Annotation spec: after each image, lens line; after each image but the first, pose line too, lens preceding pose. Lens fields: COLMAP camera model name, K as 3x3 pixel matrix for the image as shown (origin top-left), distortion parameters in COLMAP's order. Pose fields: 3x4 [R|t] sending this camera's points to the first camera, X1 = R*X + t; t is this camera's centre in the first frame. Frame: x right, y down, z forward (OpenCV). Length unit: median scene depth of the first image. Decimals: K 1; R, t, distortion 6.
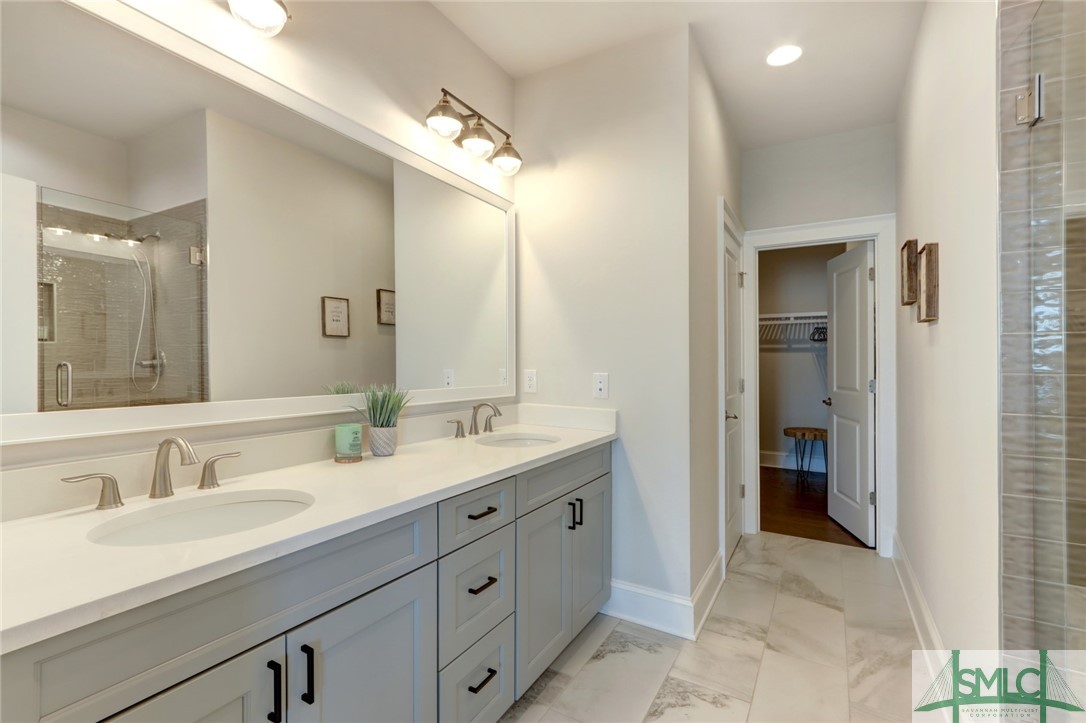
lens RADIAL K [[495.9, 0, 538.7], [0, 495.9, 368.5], [0, 0, 1]] dist [-0.015572, 0.000092]
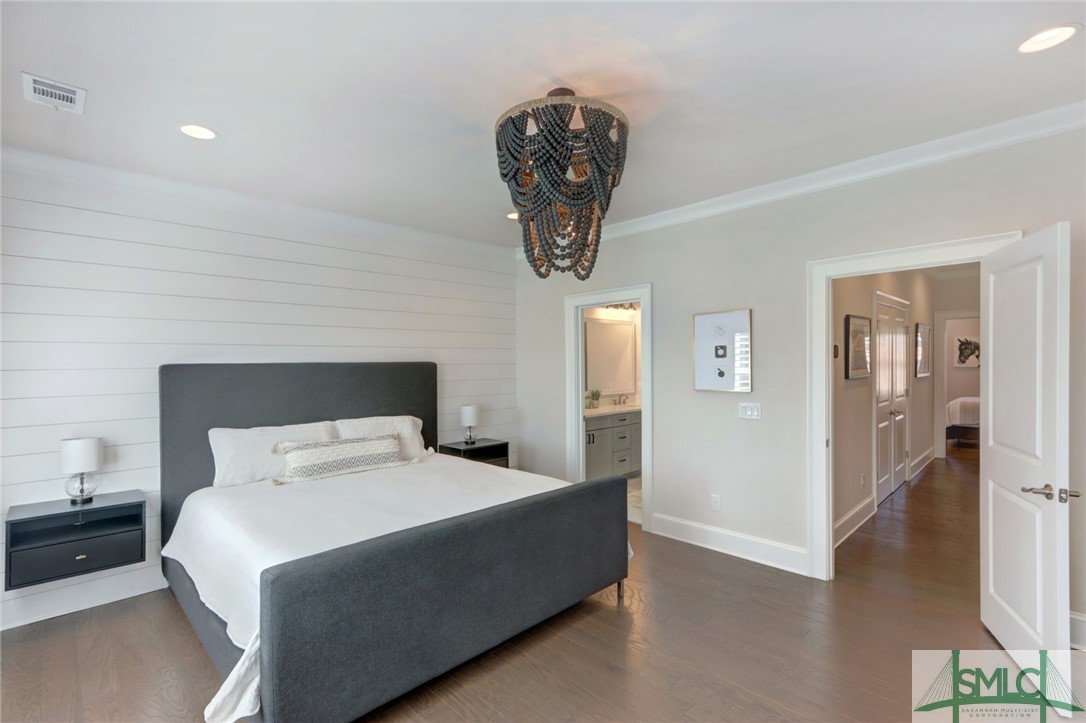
lens RADIAL K [[495.9, 0, 547.1], [0, 495.9, 358.5], [0, 0, 1]] dist [-0.015572, 0.000092]
pose [[0.965419, 0.000651, -0.260702, 0.233586], [-0.003498, 0.999939, -0.010455, -0.118364], [0.260679, 0.011005, 0.965363, -2.065062]]
